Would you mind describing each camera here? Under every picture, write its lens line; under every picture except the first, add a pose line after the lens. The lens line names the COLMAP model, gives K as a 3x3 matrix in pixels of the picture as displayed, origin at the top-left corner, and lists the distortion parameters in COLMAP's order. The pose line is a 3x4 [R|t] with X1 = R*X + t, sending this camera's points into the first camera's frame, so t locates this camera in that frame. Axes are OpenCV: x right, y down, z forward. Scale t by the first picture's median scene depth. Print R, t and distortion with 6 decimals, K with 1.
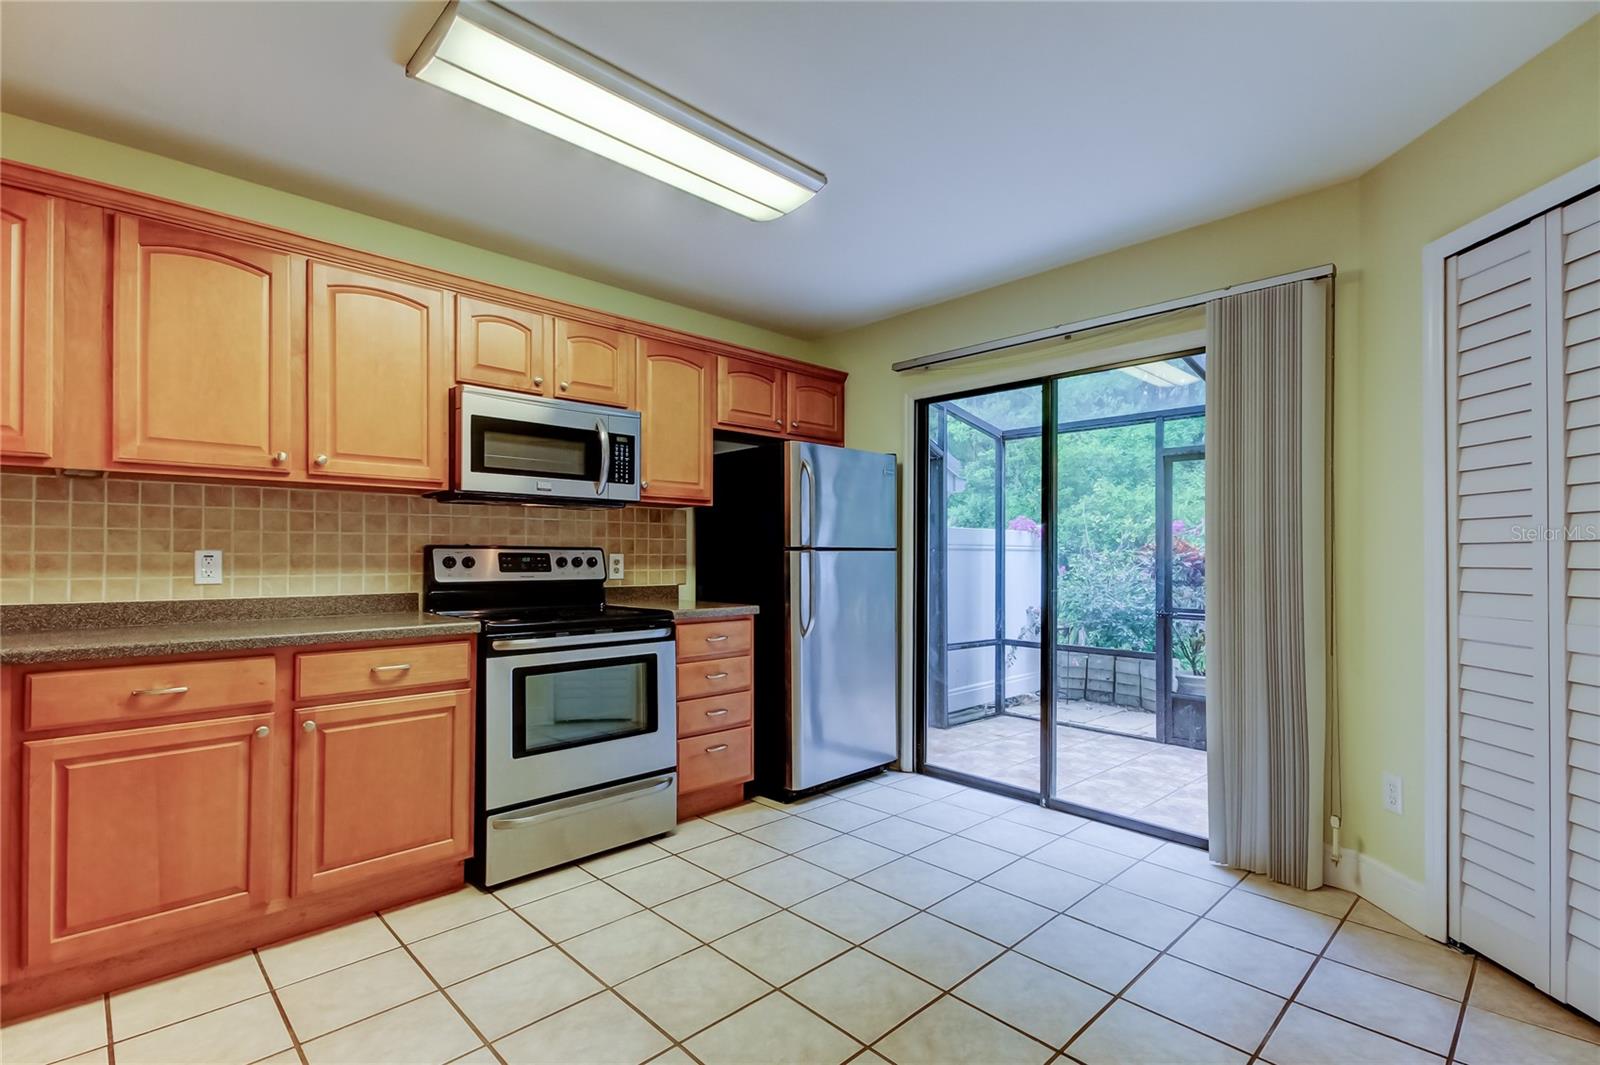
lens RADIAL K [[751.0, 0, 799.2], [0, 751.0, 555.0], [0, 0, 1]] dist [0.017669, -0.000754]
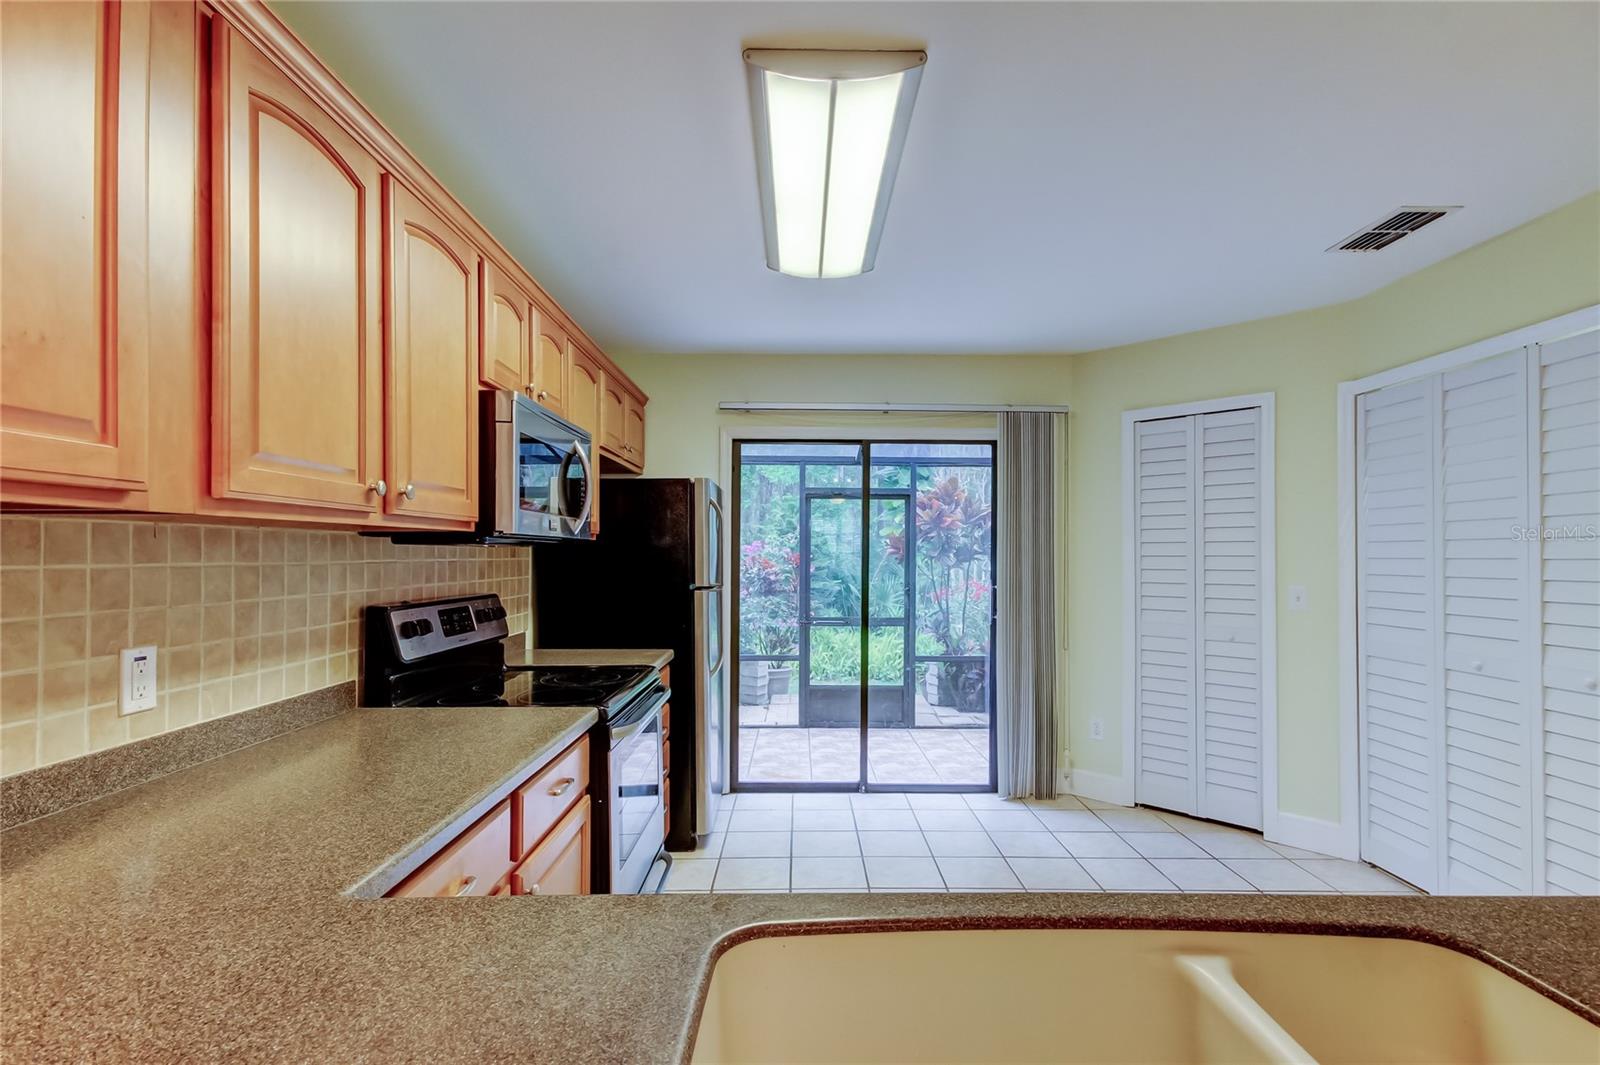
lens RADIAL K [[759.8, 0, 812.1], [0, 759.8, 556.1], [0, 0, 1]] dist [-0.000005, -0.000449]
pose [[0.682843, -0.002060, 0.730562, -0.772567], [-0.001846, 0.999988, 0.004546, -0.066638], [-0.730562, -0.004453, 0.682831, 0.273894]]
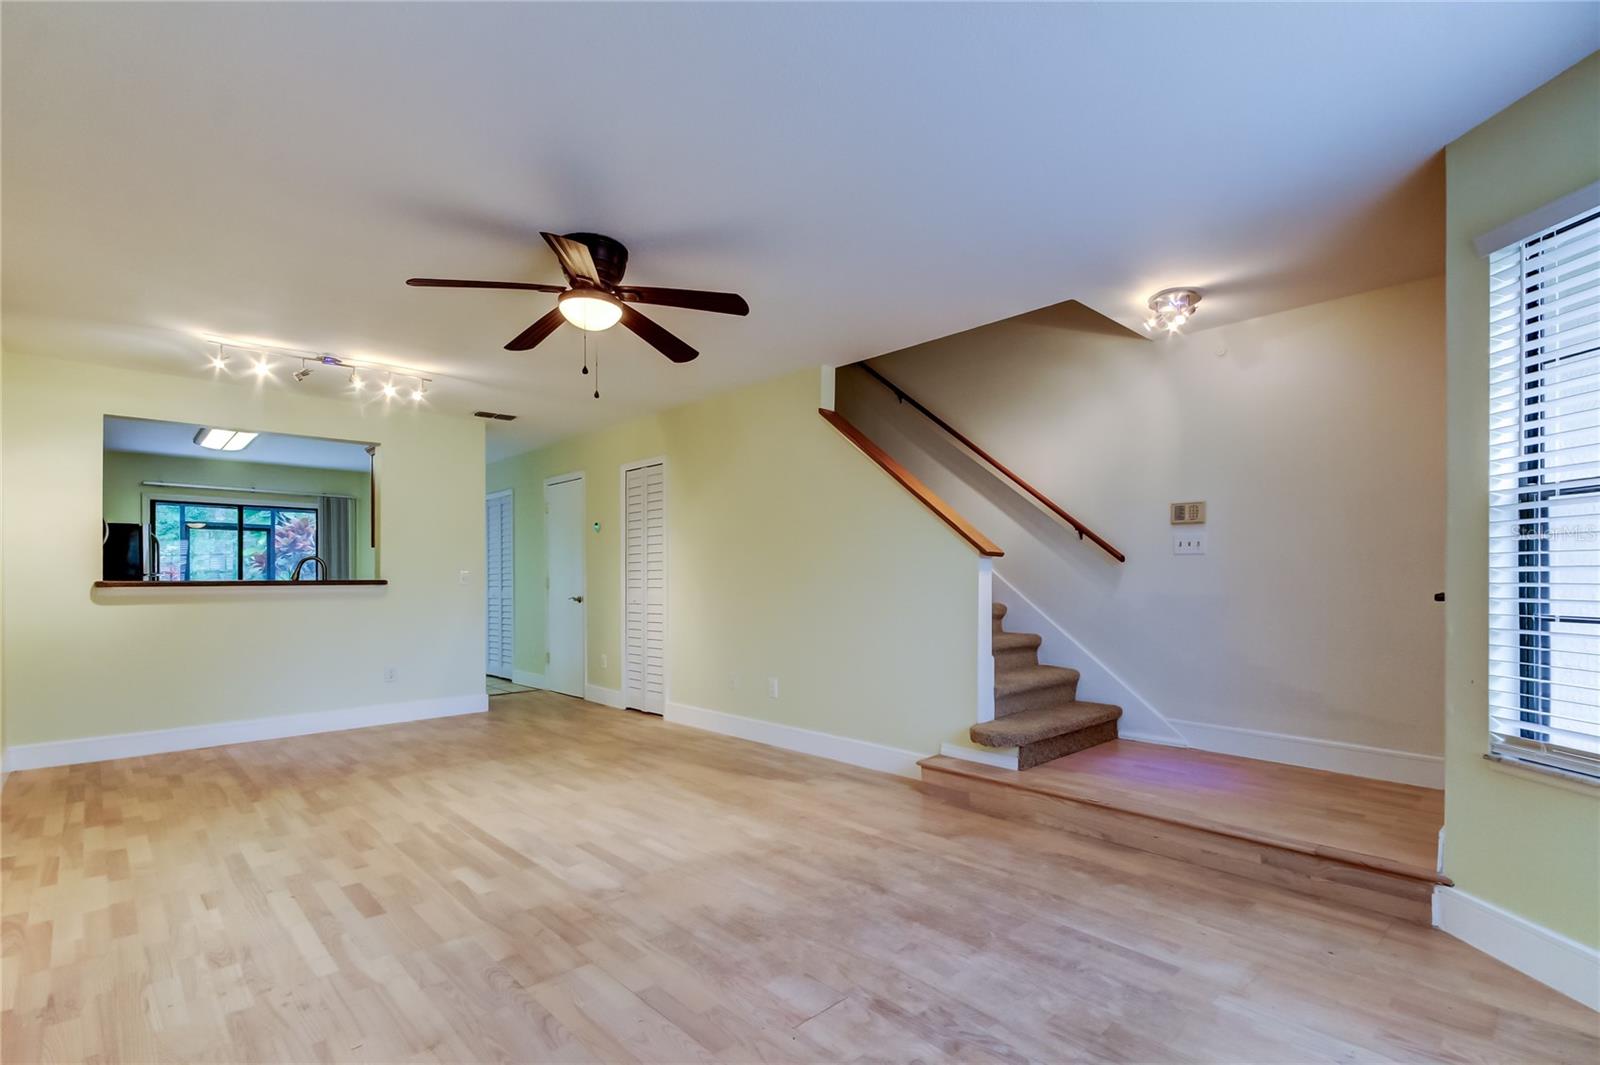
lens RADIAL K [[731.6, 0, 799.4], [0, 731.6, 581.5], [0, 0, 1]] dist [0.014711, -0.000084]
pose [[0.015718, -0.006955, 0.999852, -2.527985], [0.001799, 0.999974, 0.006928, 0.000752], [-0.999875, 0.001690, 0.015730, -1.060489]]
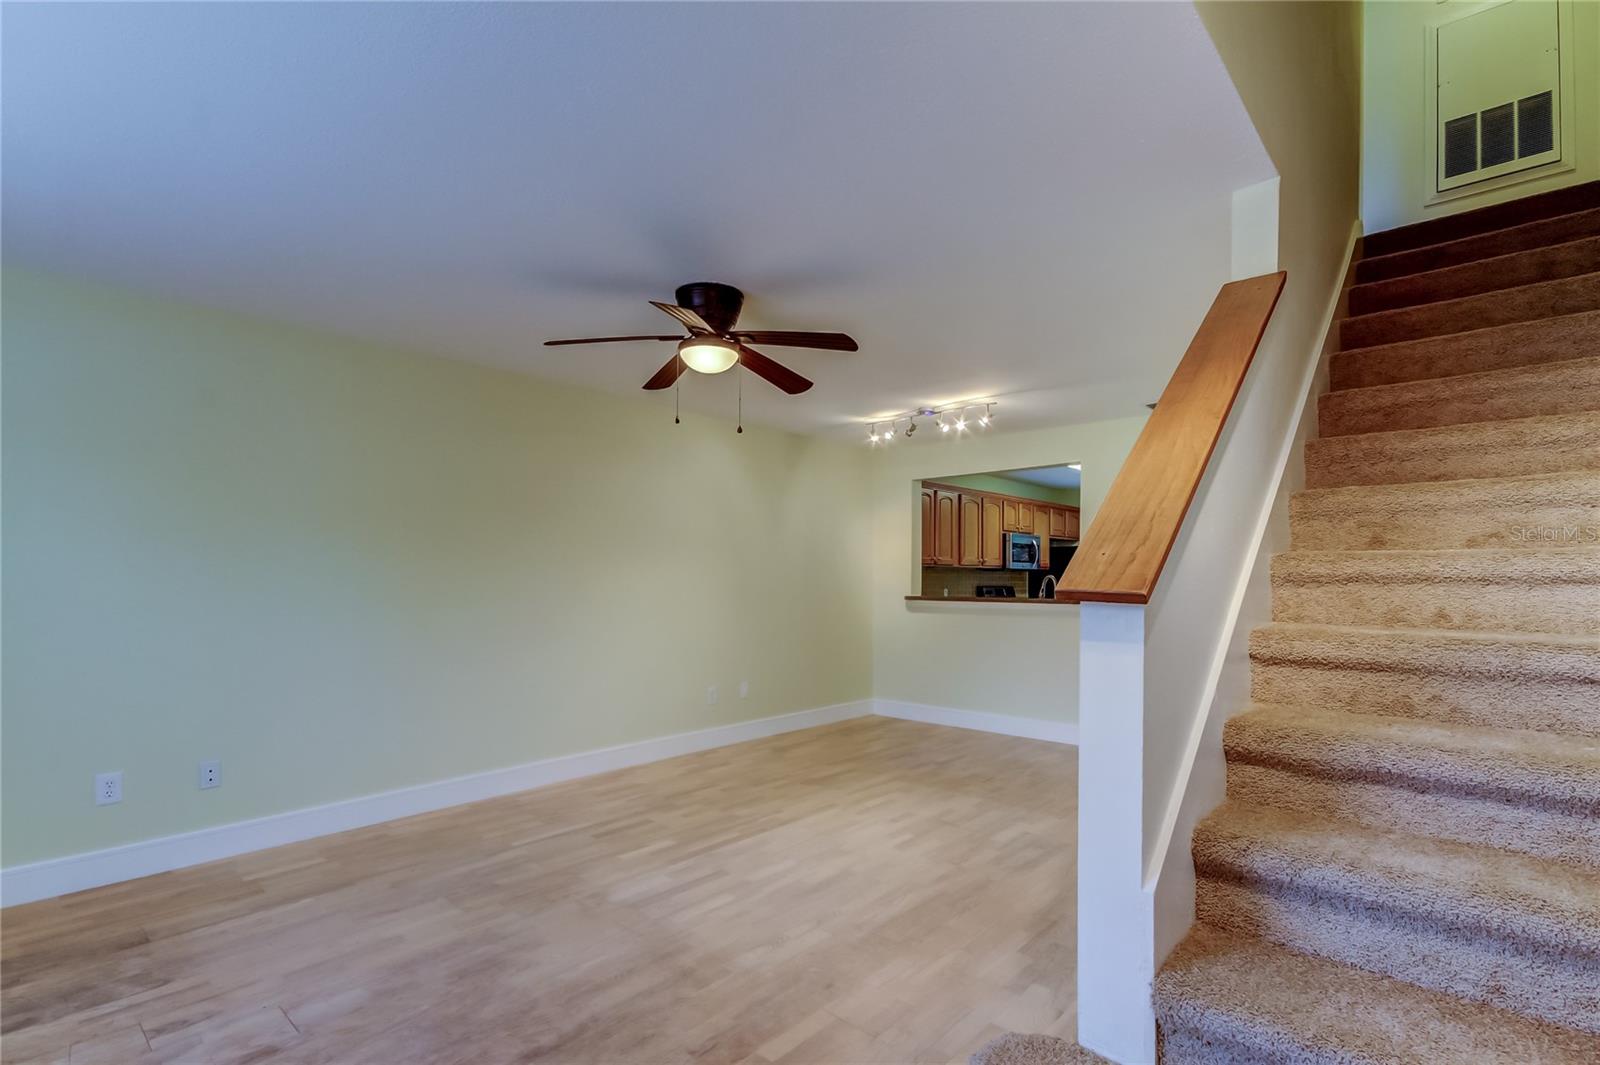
lens RADIAL K [[751.0, 0, 799.2], [0, 751.0, 555.0], [0, 0, 1]] dist [0.017669, -0.000754]
pose [[0.998009, 0.000117, 0.063069, -1.431030], [0.001935, 0.999471, -0.032466, -0.043319], [-0.063040, 0.032523, 0.997481, -1.859977]]
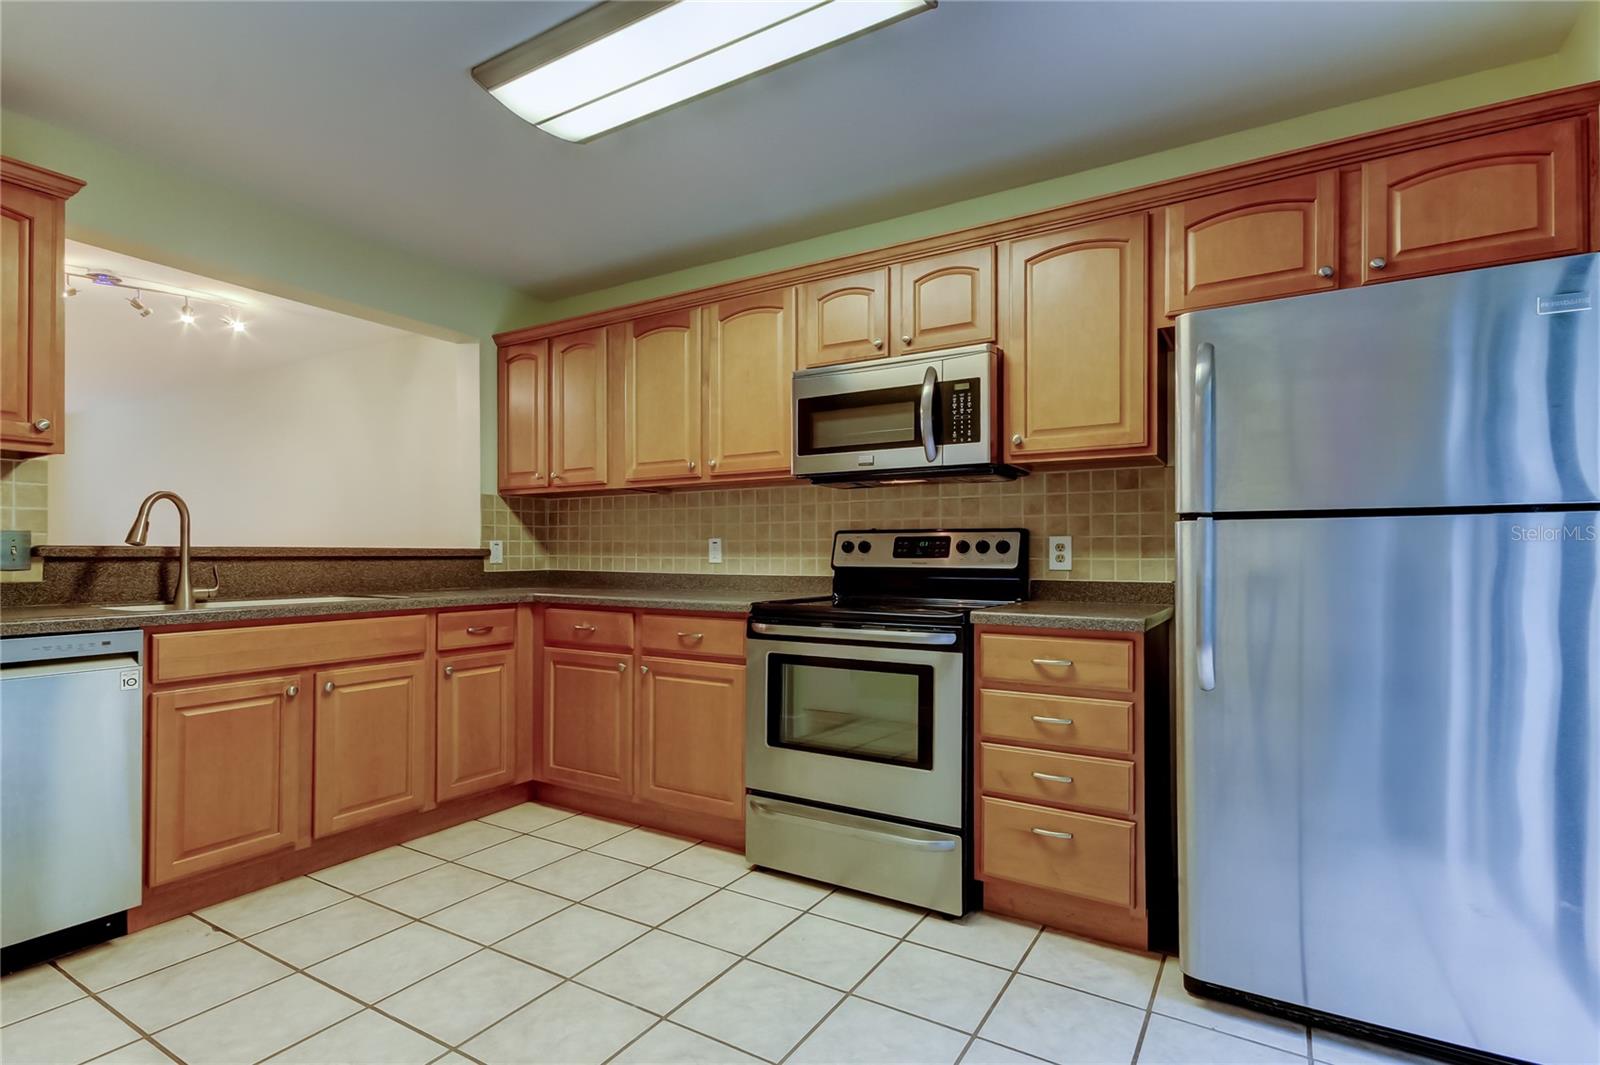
lens RADIAL K [[751.0, 0, 799.2], [0, 751.0, 555.0], [0, 0, 1]] dist [0.017669, -0.000754]
pose [[0.262842, -0.001420, -0.964838, 0.528617], [0.000239, 0.999999, -0.001407, 0.023460], [0.964839, 0.000139, 0.262842, 0.721476]]
